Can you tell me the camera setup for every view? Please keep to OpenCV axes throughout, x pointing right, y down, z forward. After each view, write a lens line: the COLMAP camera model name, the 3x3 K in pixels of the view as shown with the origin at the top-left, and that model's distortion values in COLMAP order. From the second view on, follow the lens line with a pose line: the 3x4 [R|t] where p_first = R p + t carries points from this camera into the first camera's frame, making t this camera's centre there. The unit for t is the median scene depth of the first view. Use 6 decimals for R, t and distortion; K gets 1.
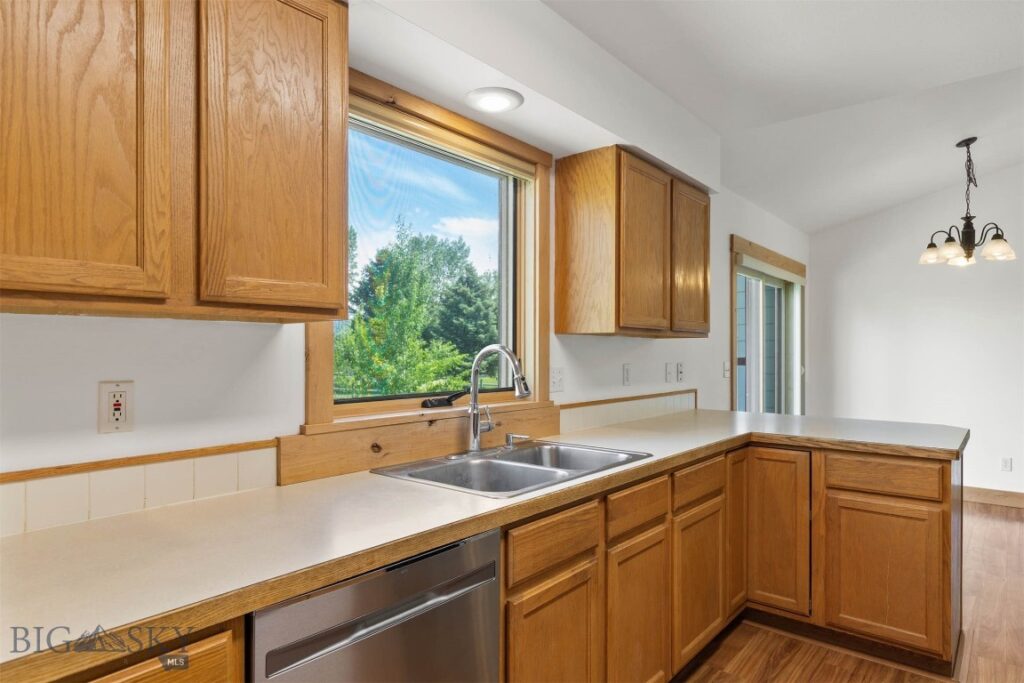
lens RADIAL K [[584.2, 0, 518.4], [0, 584.2, 345.6], [0, 0, 1]] dist [0.007032, 0.001169]
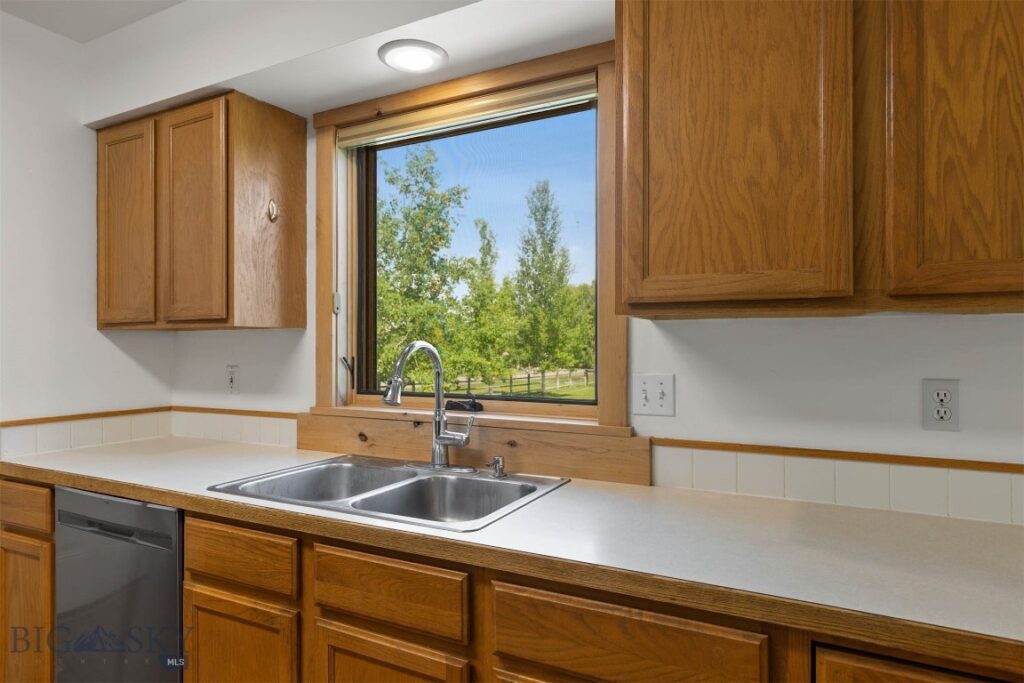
lens RADIAL K [[584.2, 0, 518.3], [0, 584.2, 346.0], [0, 0, 1]] dist [0.007032, 0.001169]
pose [[0.228234, -0.004330, -0.973597, 0.907917], [0.010647, 0.999941, -0.001951, 0.008598], [0.973548, -0.009921, 0.228267, 1.045382]]
